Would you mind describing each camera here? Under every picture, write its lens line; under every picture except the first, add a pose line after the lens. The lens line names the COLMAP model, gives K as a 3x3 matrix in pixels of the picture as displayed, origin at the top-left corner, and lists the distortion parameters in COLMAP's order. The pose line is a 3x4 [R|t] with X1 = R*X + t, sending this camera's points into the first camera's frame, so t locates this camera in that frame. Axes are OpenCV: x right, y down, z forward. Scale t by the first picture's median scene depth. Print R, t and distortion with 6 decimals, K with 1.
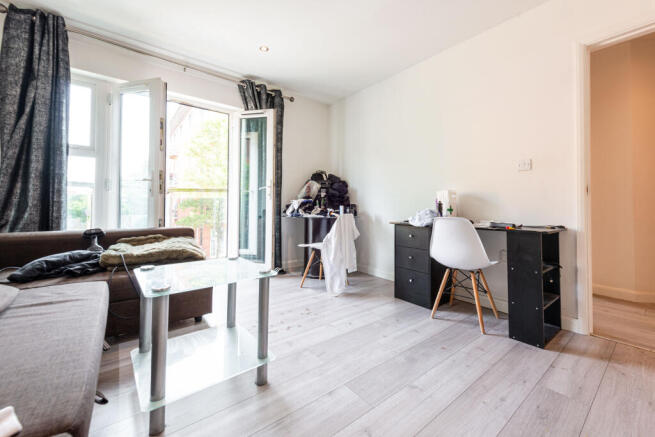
lens RADIAL K [[264.1, 0, 338.8], [0, 264.1, 204.5], [0, 0, 1]] dist [0.000657, -0.002740]
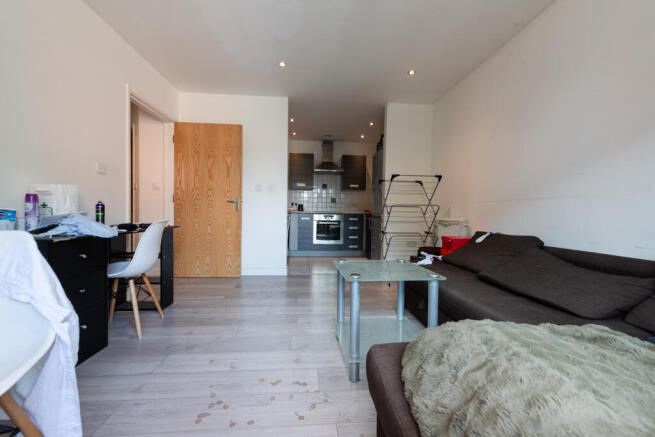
lens RADIAL K [[264.1, 0, 324.7], [0, 264.1, 218.7], [0, 0, 1]] dist [0.000657, -0.002740]
pose [[-0.829923, -0.026760, 0.557236, -0.664028], [-0.025911, 0.999620, 0.009413, 0.010097], [-0.557277, -0.006626, -0.830301, 1.467551]]
